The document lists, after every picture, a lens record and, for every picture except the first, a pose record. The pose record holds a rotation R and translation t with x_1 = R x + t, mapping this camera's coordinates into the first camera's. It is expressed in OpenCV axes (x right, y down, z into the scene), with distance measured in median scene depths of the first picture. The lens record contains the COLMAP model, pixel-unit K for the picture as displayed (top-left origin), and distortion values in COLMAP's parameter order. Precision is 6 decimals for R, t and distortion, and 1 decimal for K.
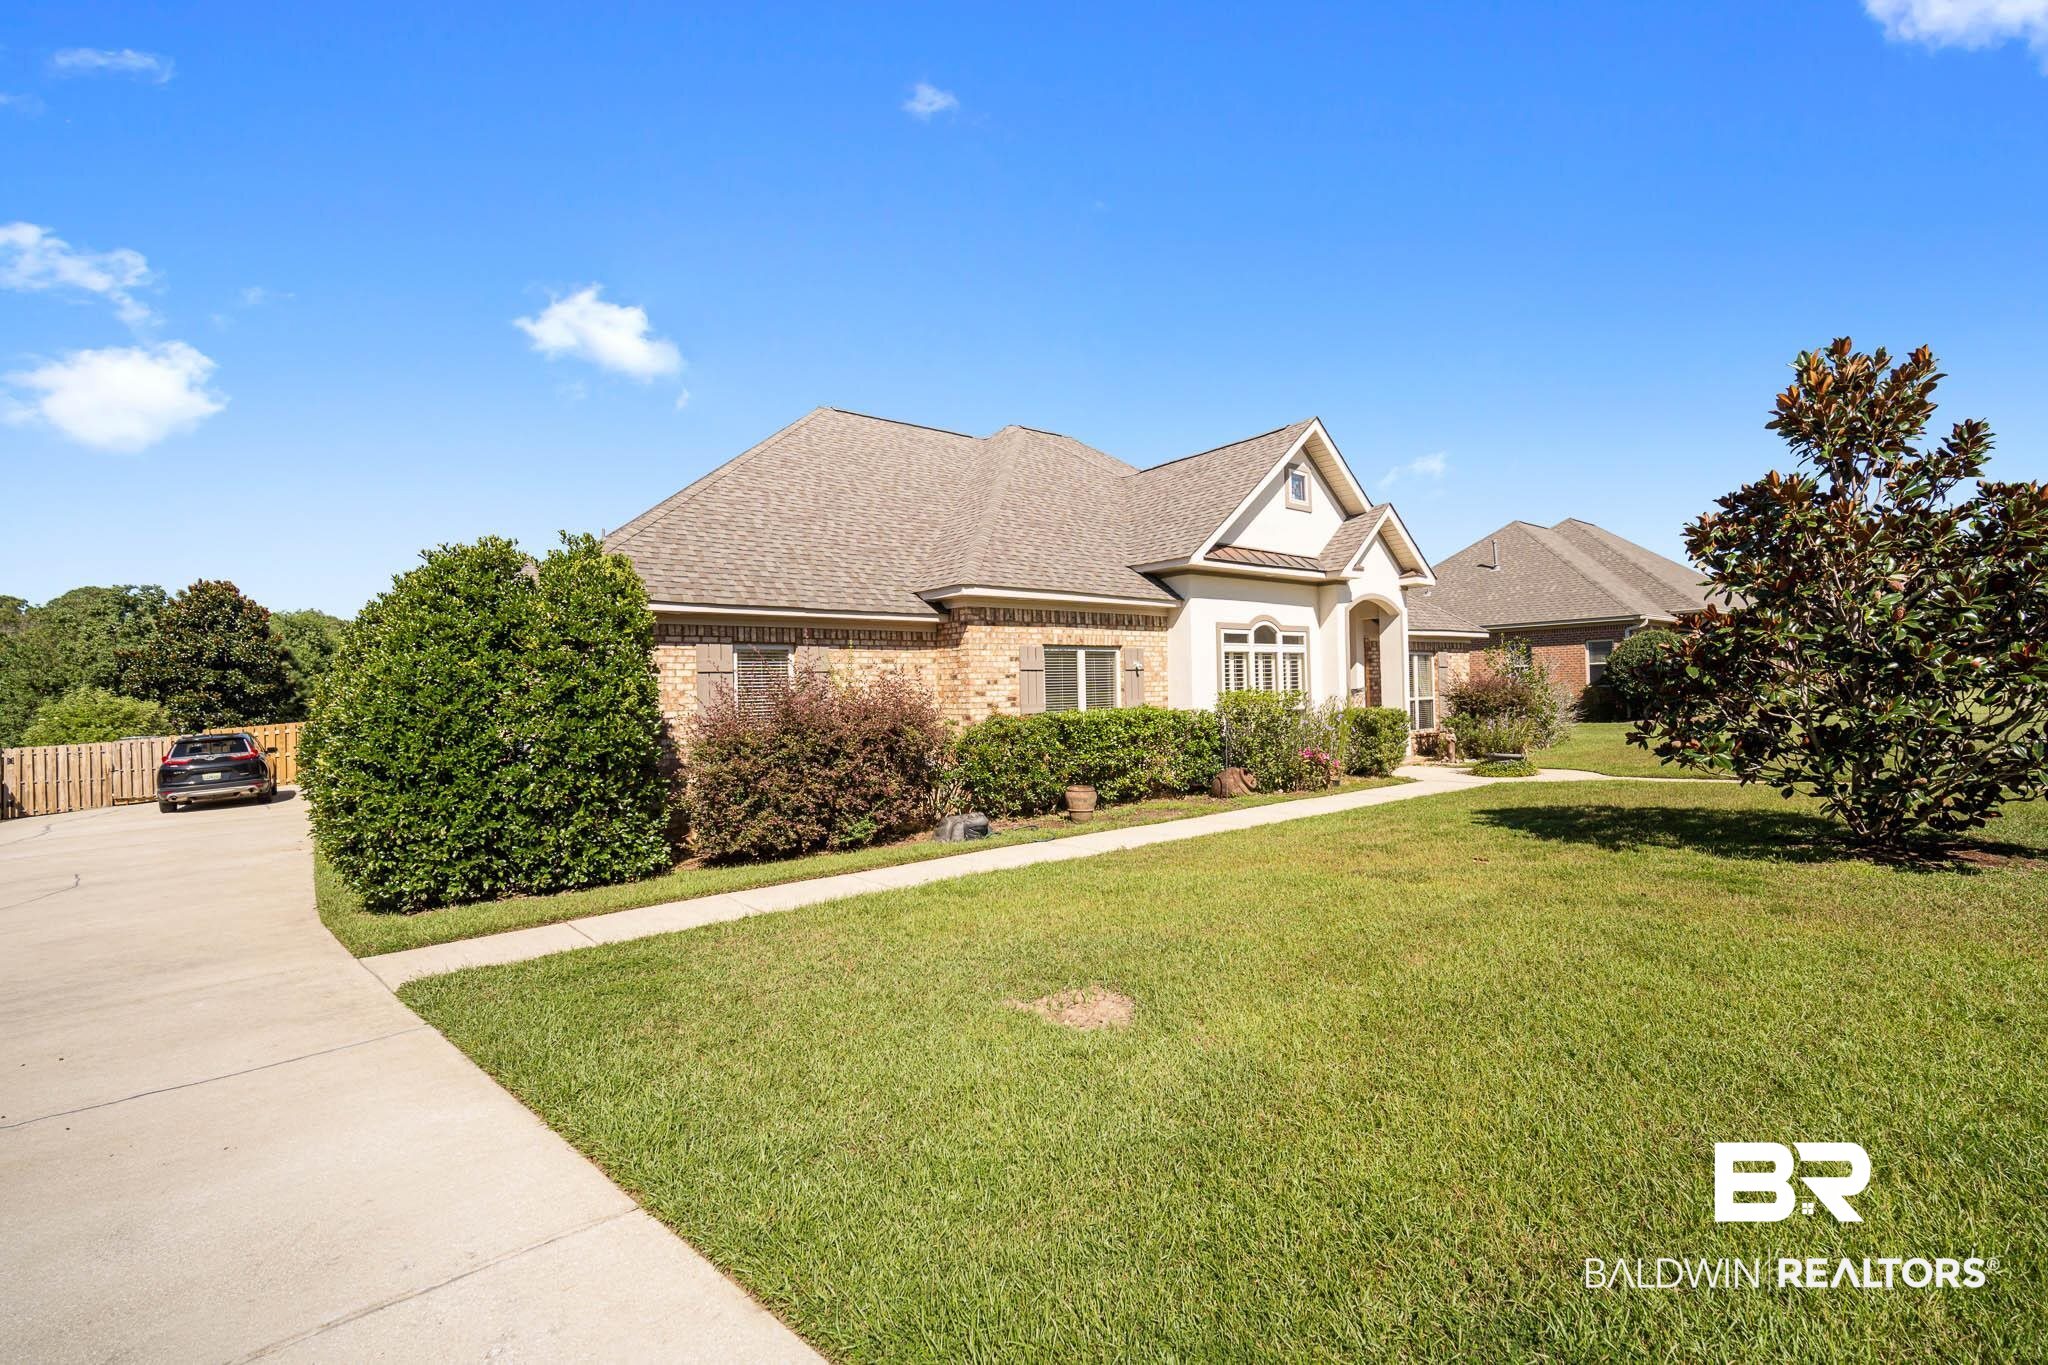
lens RADIAL K [[891.7, 0, 1027.8], [0, 891.7, 685.2], [0, 0, 1]] dist [-0.013447, 0.004845]
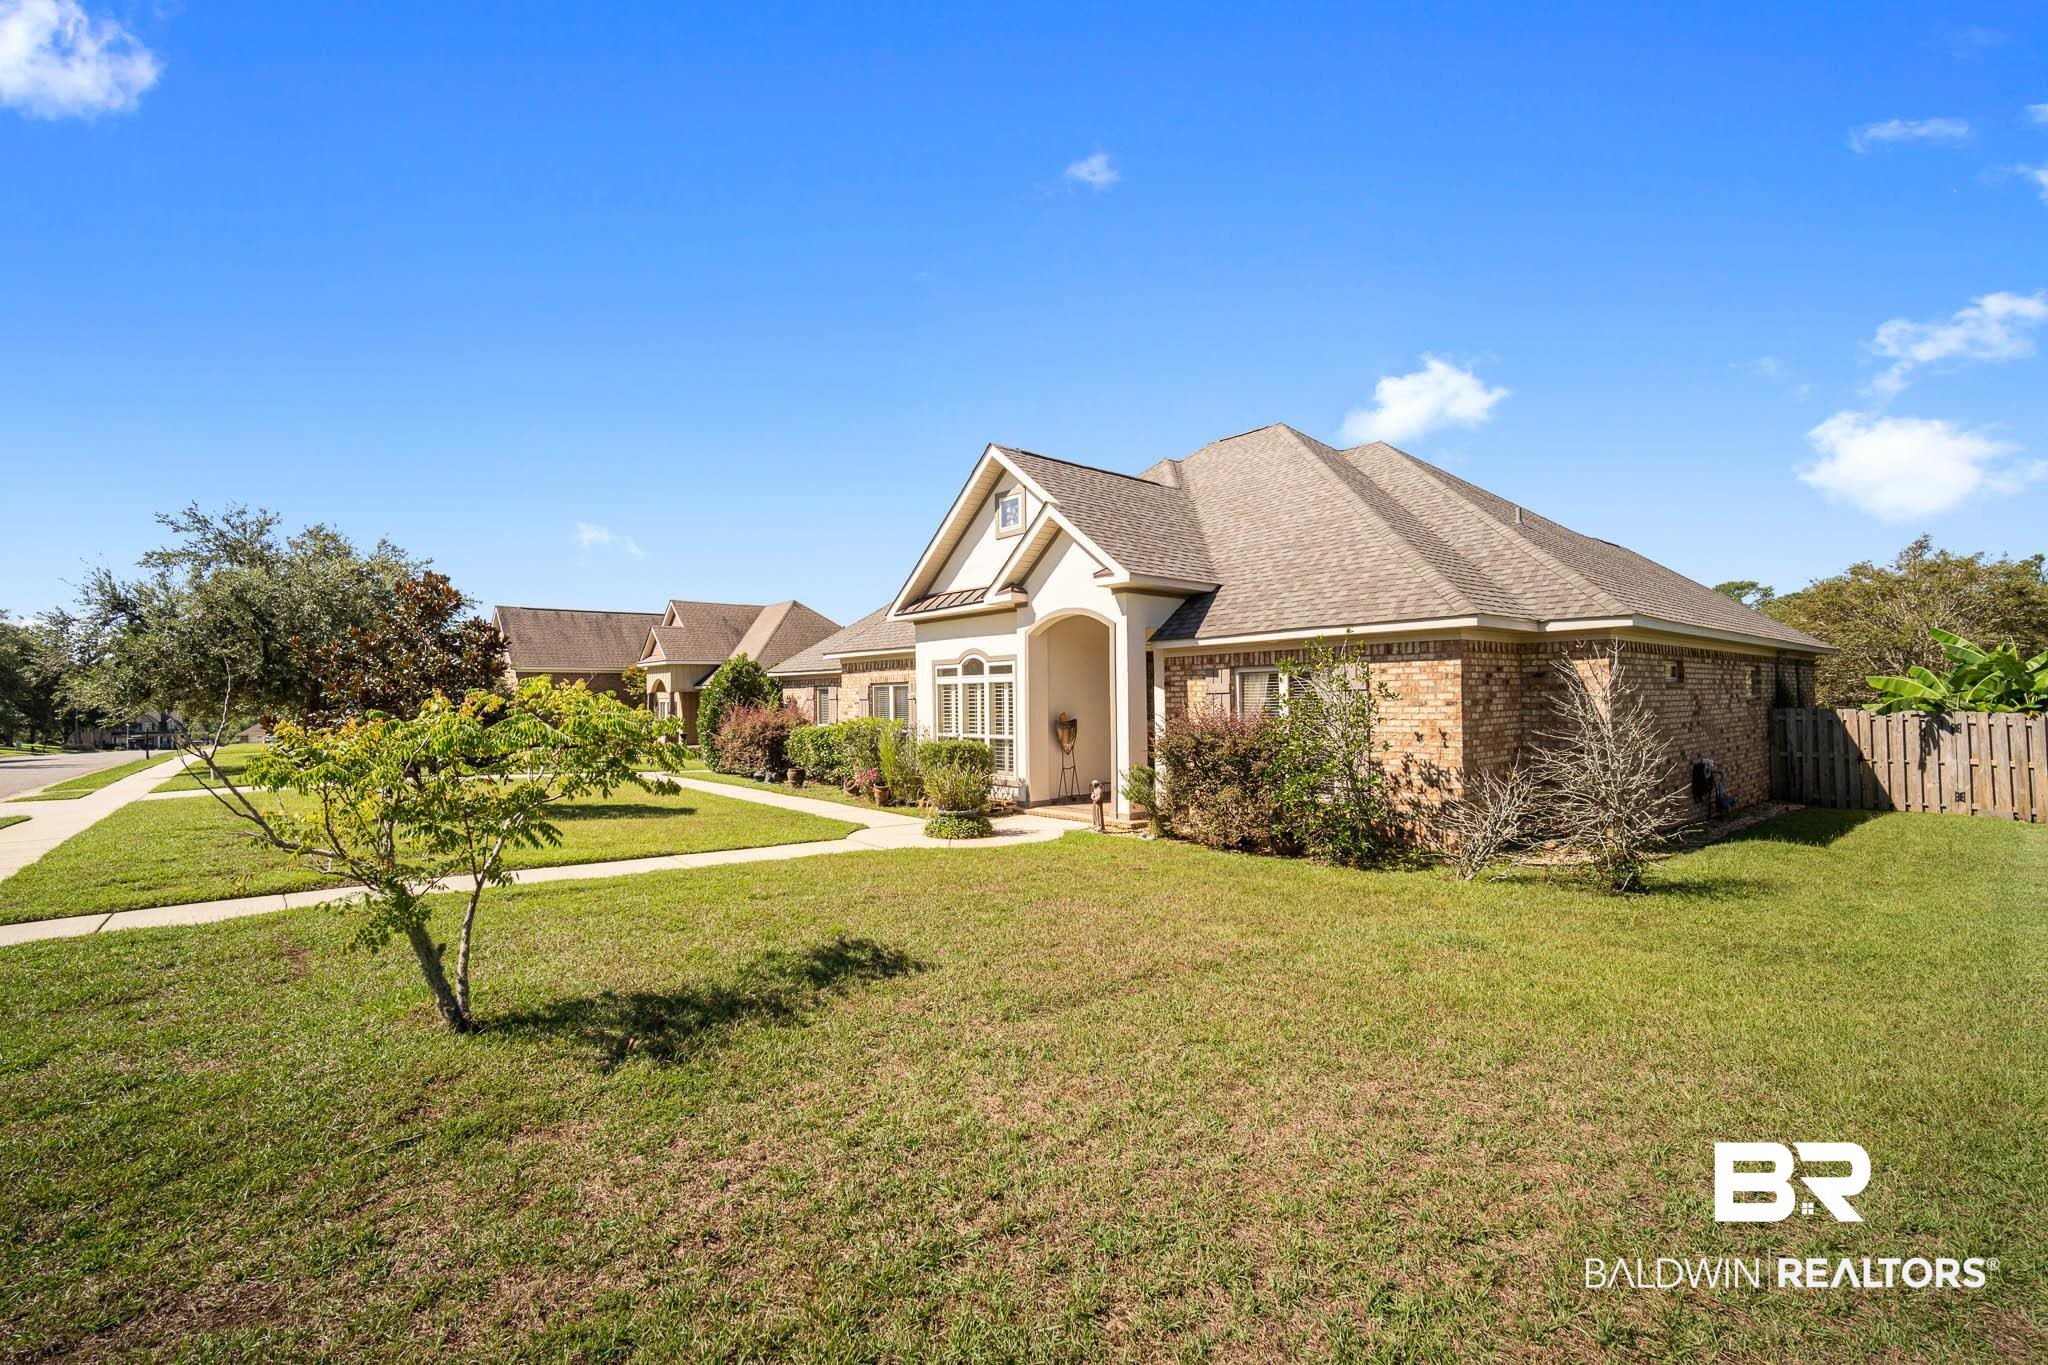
lens RADIAL K [[891.7, 0, 1012.6], [0, 891.7, 681.2], [0, 0, 1]] dist [-0.013447, 0.004845]
pose [[0.010334, -0.000872, -0.999946, 1.496550], [0.009353, 0.999956, -0.000775, -0.042492], [0.999903, -0.009345, 0.010341, 1.154499]]
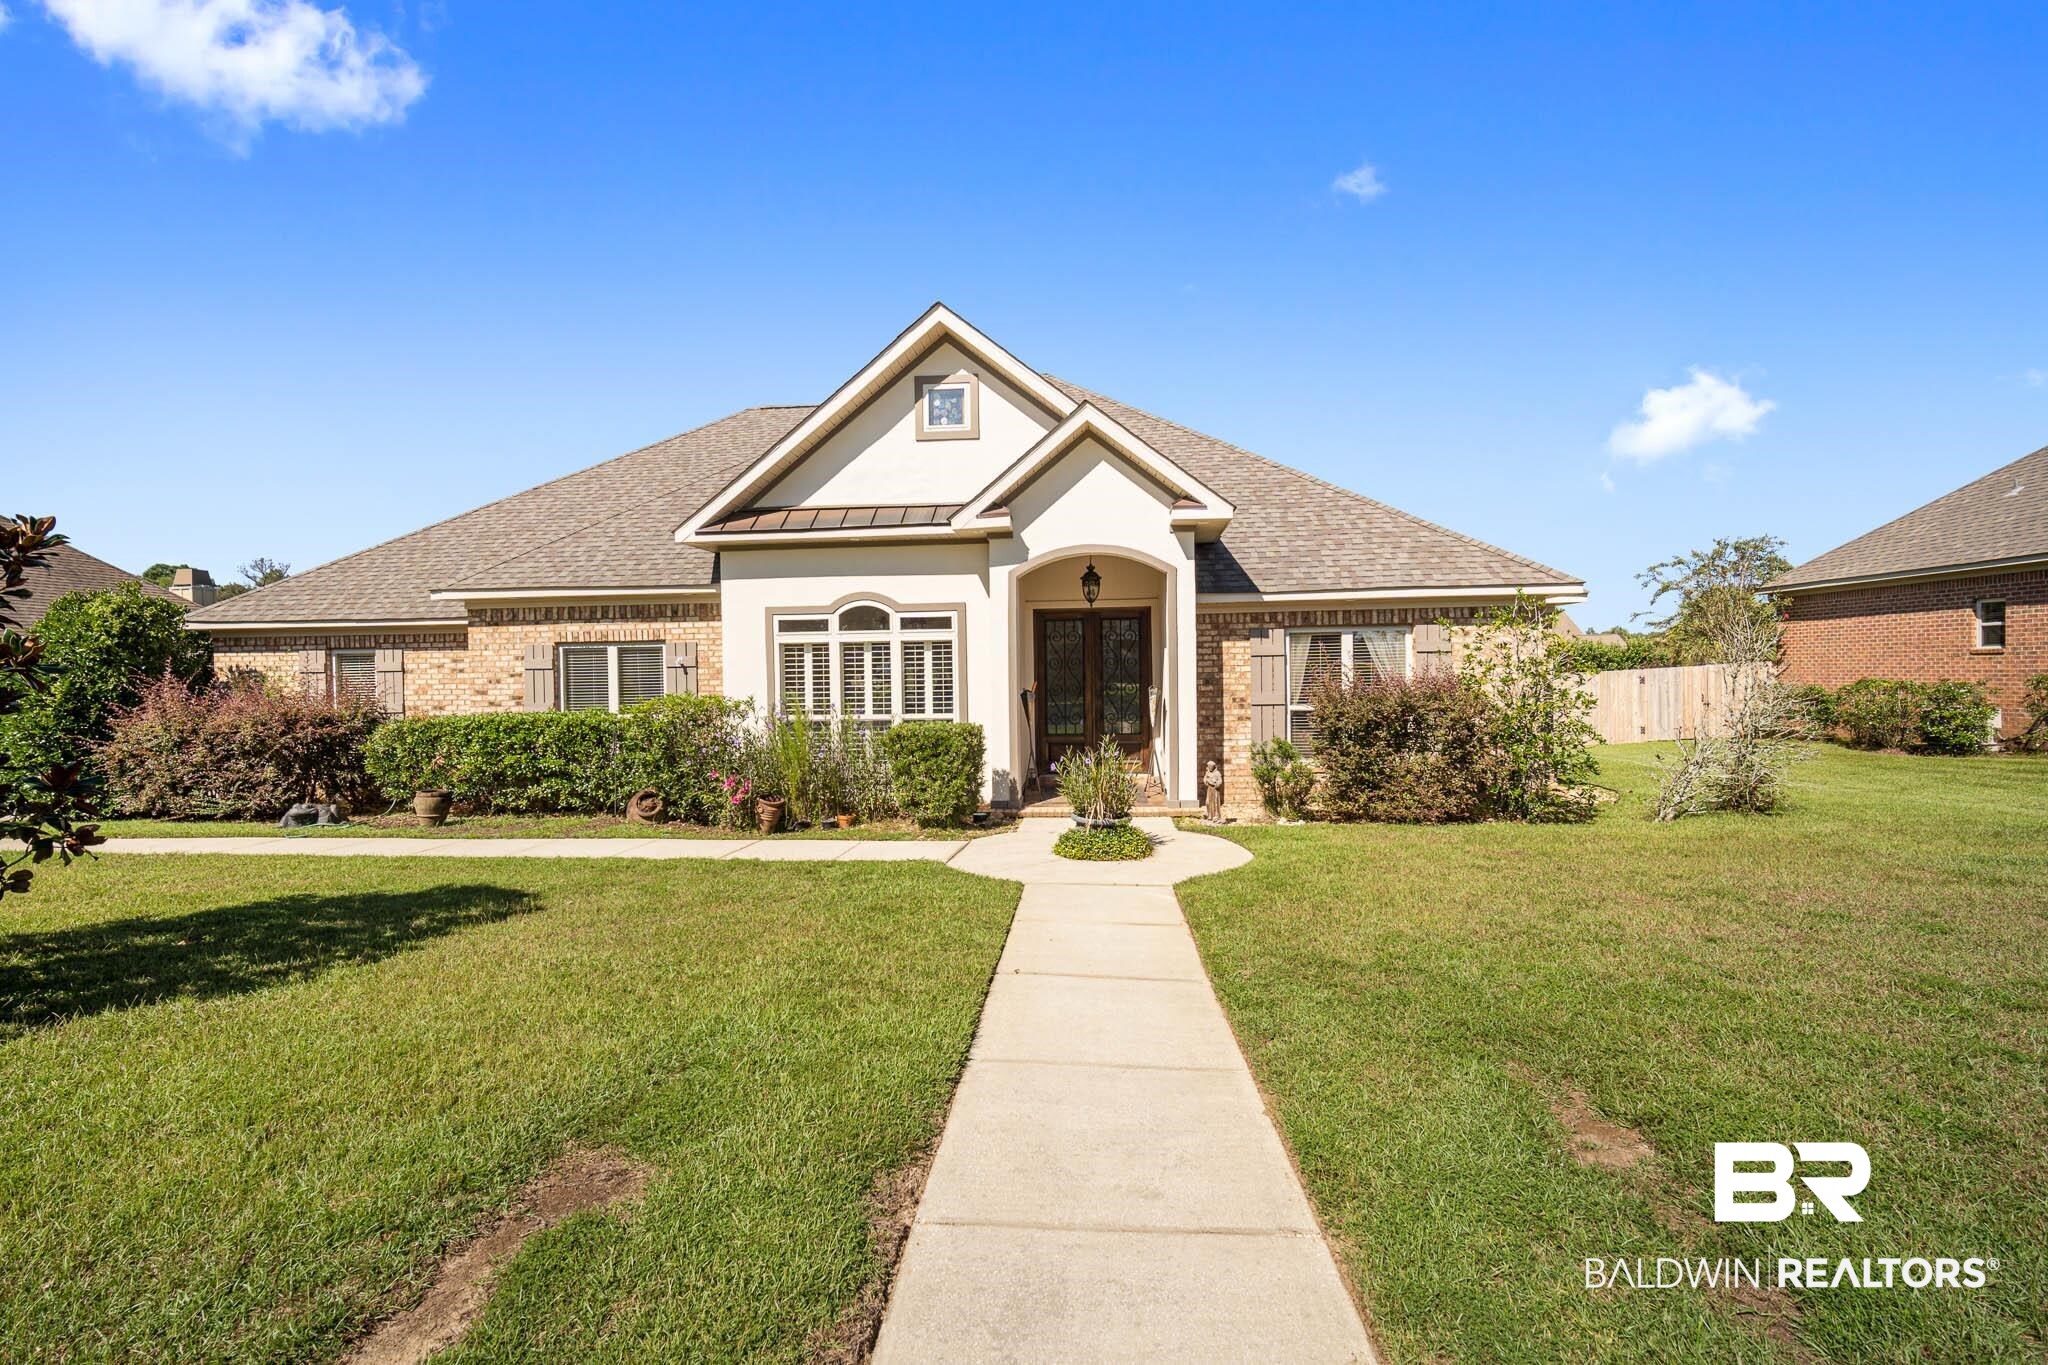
lens RADIAL K [[891.7, 0, 1013.0], [0, 891.7, 680.2], [0, 0, 1]] dist [-0.013447, 0.004845]
pose [[0.707960, 0.011328, -0.706162, 0.983174], [-0.001150, 0.999889, 0.014887, -0.018137], [0.706252, -0.009728, 0.707894, 0.621893]]
